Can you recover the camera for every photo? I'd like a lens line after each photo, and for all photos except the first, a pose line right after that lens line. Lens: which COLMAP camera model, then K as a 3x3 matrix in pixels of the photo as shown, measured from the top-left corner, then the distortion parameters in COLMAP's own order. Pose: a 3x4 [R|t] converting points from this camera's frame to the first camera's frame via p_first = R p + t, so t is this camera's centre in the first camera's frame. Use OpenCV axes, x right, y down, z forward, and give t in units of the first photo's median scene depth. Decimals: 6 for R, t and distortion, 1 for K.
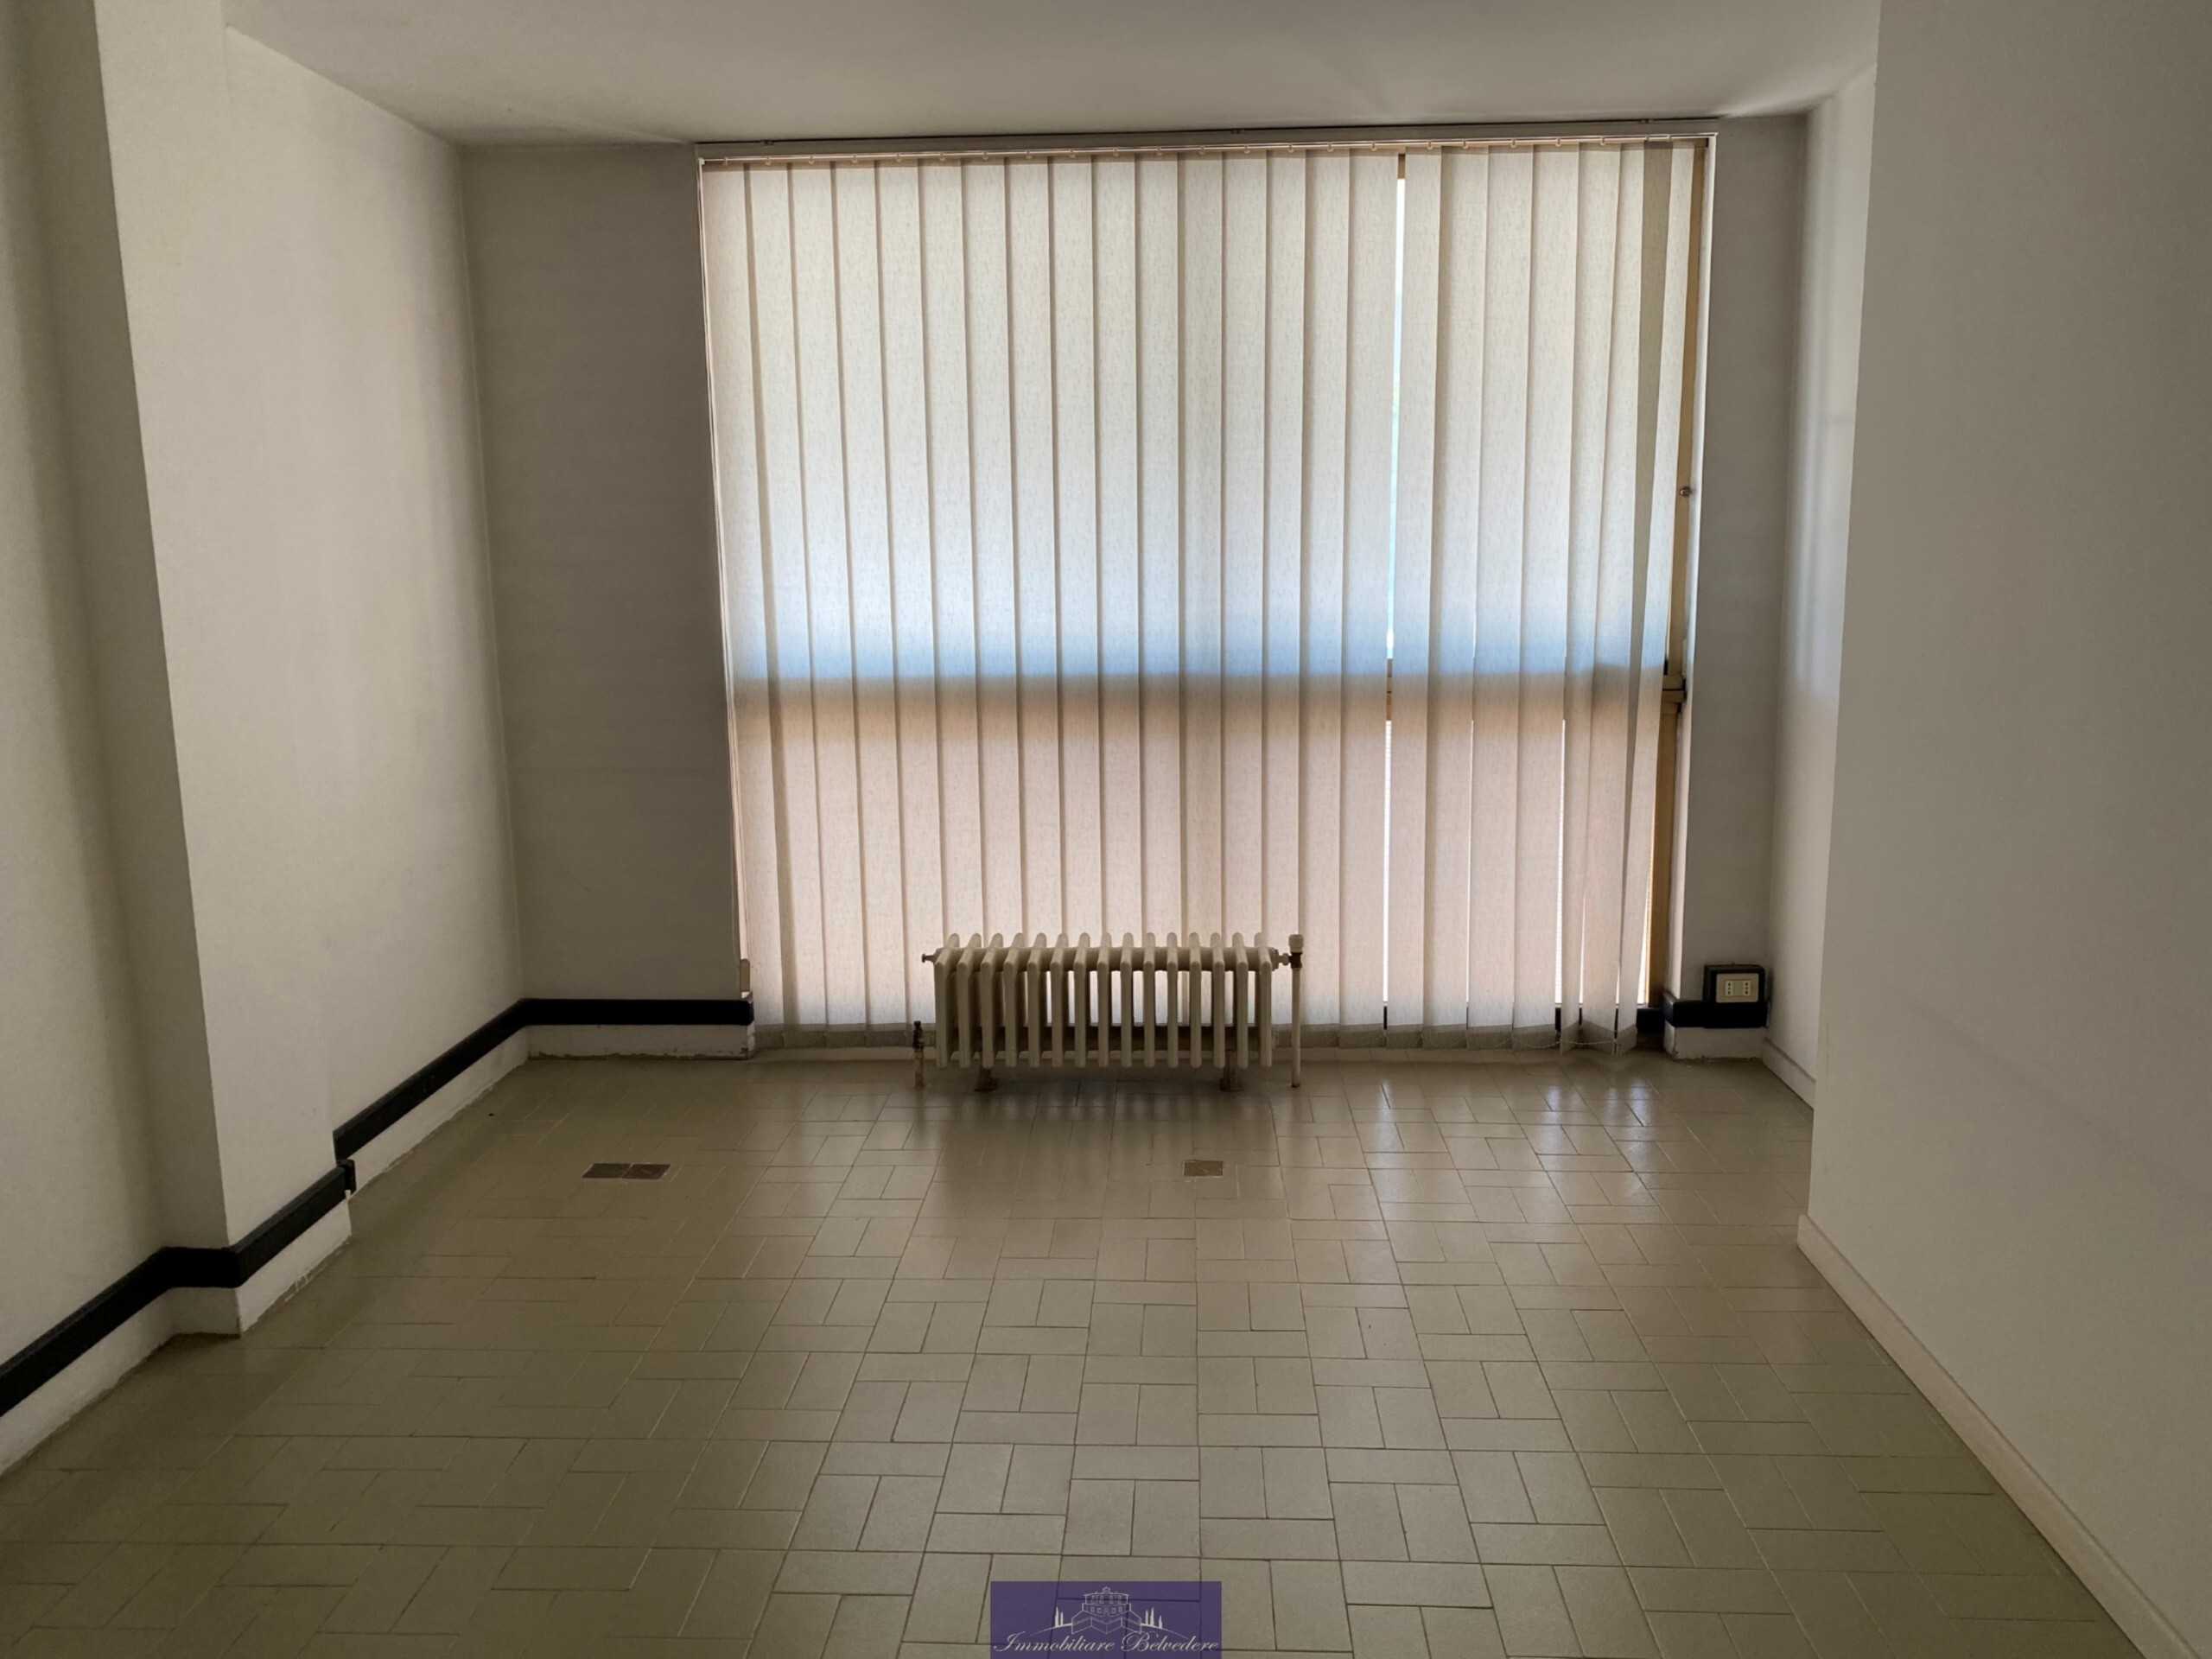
lens RADIAL K [[1639.3, 0, 1109.6], [0, 1639.3, 814.8], [0, 0, 1]] dist [0.023733, -0.029195]
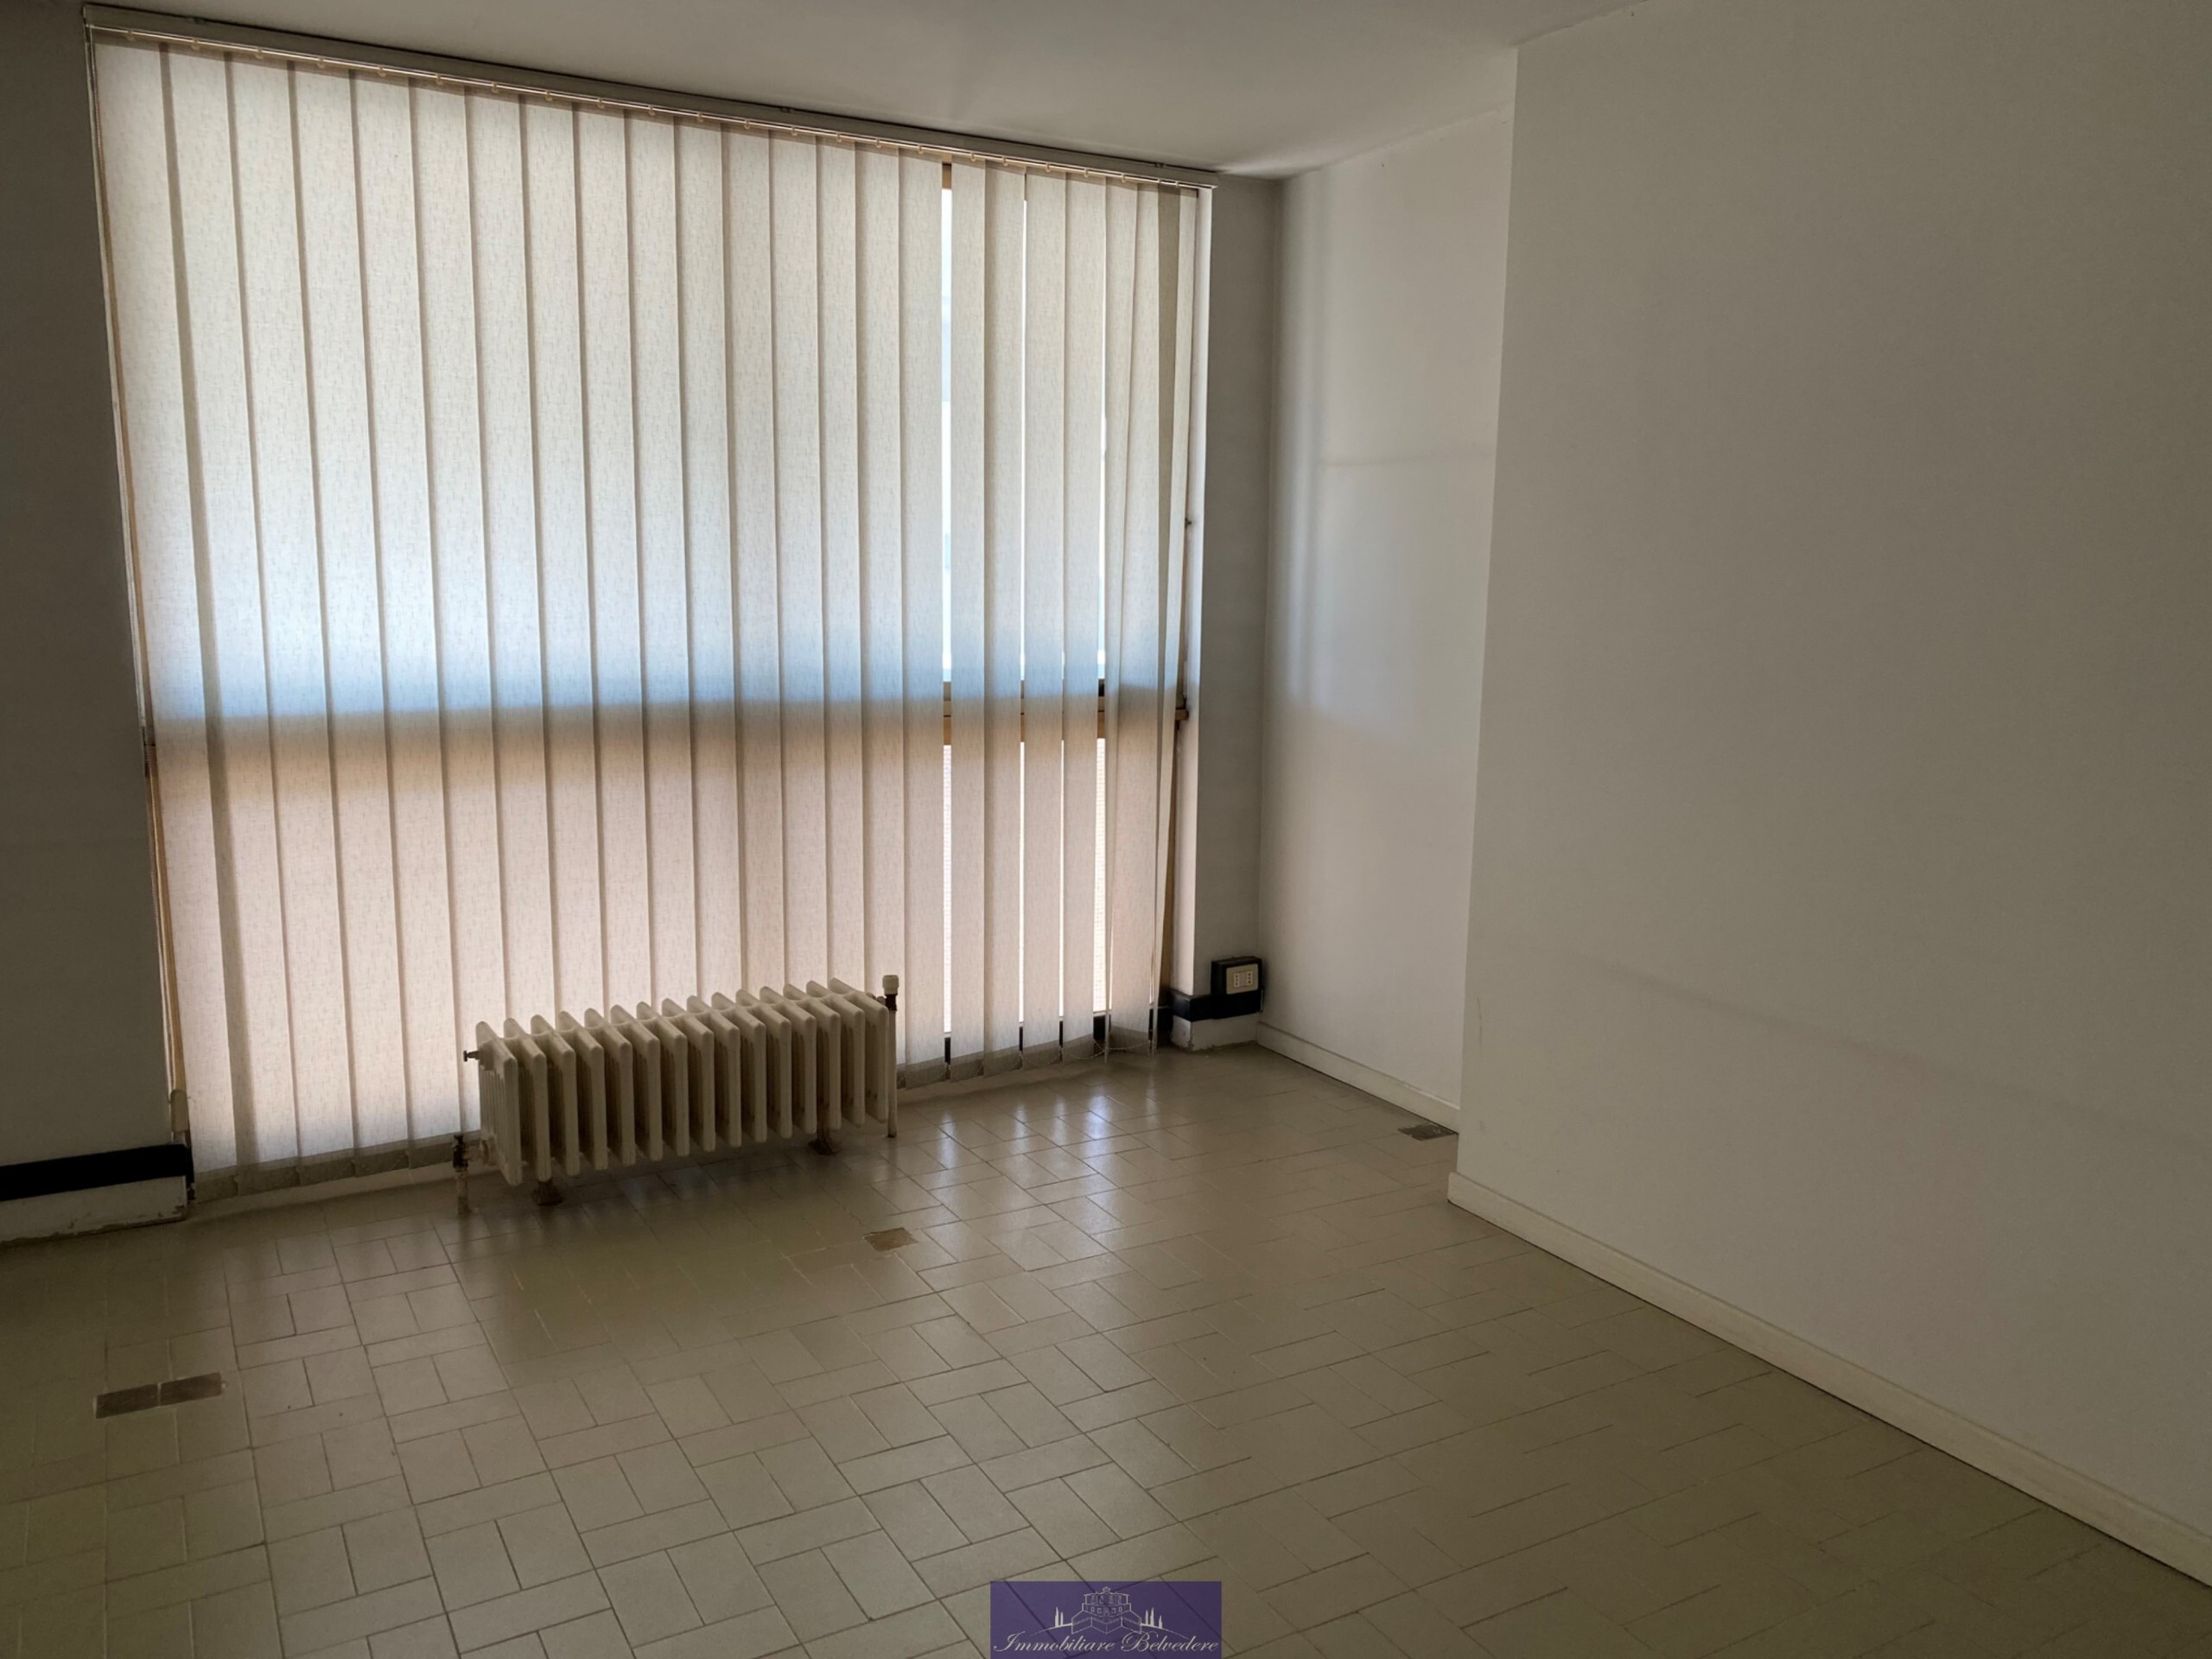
lens RADIAL K [[1639.3, 0, 1109.6], [0, 1639.3, 814.8], [0, 0, 1]] dist [0.023733, -0.029195]
pose [[0.849688, -0.058826, 0.523994, -0.259894], [0.068162, 0.997673, 0.001474, -0.010617], [-0.522861, 0.034464, 0.851721, 0.127802]]
